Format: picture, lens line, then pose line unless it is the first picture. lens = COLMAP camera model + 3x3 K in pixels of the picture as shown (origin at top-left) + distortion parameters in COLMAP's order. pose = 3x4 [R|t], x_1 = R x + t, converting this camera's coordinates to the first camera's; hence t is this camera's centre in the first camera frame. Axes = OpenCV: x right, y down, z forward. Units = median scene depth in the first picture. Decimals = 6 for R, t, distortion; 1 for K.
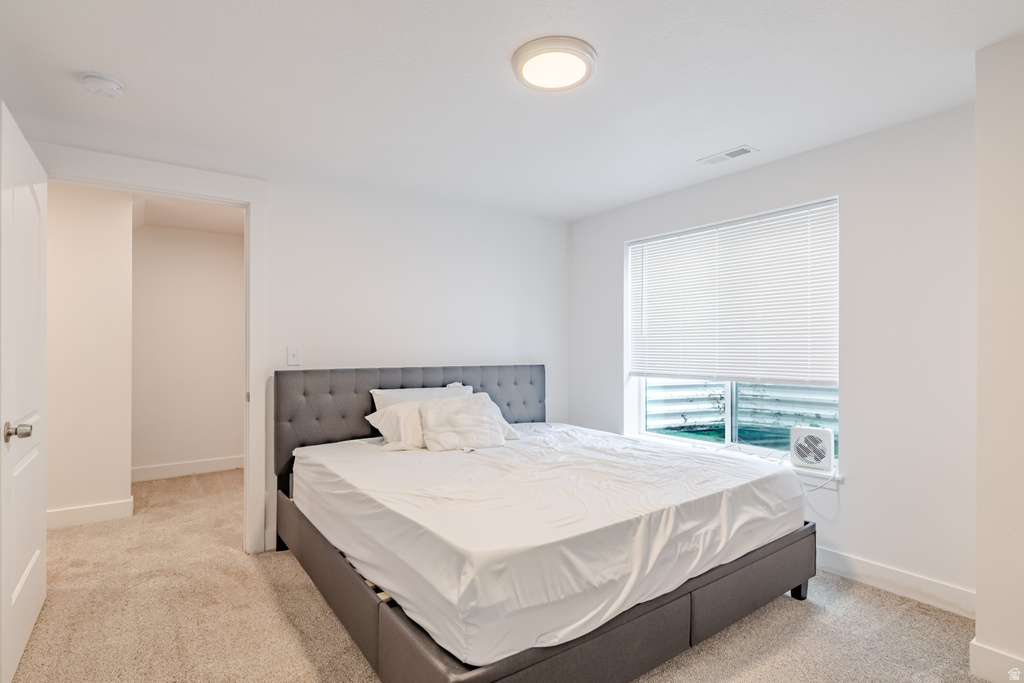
lens RADIAL K [[515.3, 0, 511.1], [0, 515.3, 345.5], [0, 0, 1]] dist [0.000706, -0.000177]
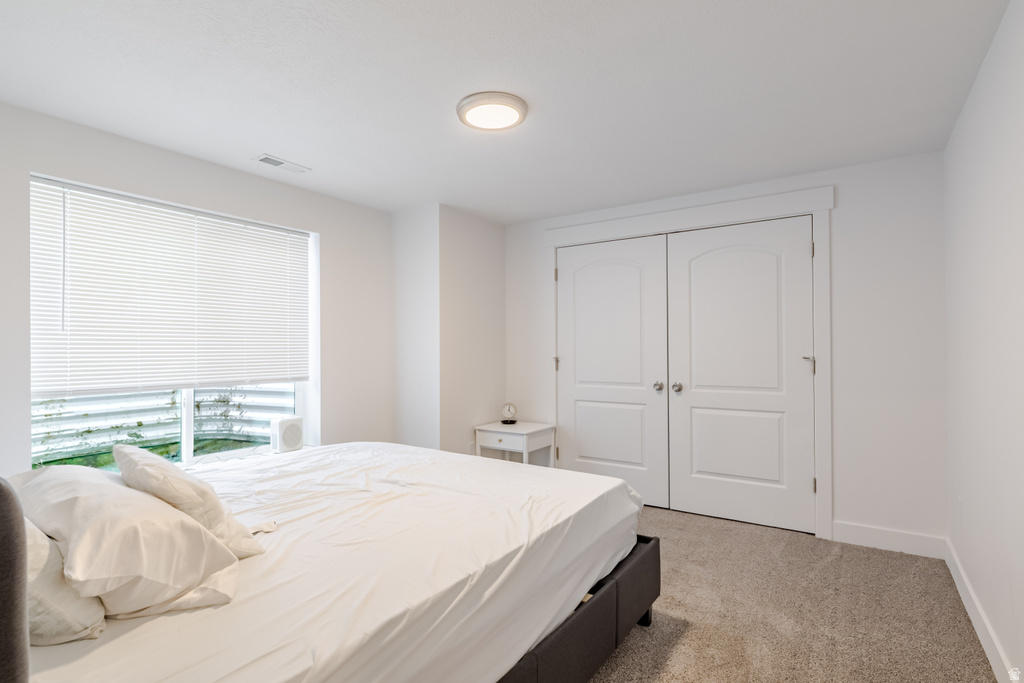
lens RADIAL K [[515.3, 0, 511.1], [0, 515.3, 345.5], [0, 0, 1]] dist [0.000706, -0.000177]
pose [[-0.355678, 0.010103, 0.934554, -0.524510], [0.002782, 0.999949, -0.009751, 0.004766], [-0.934604, -0.000868, -0.355688, 0.694116]]
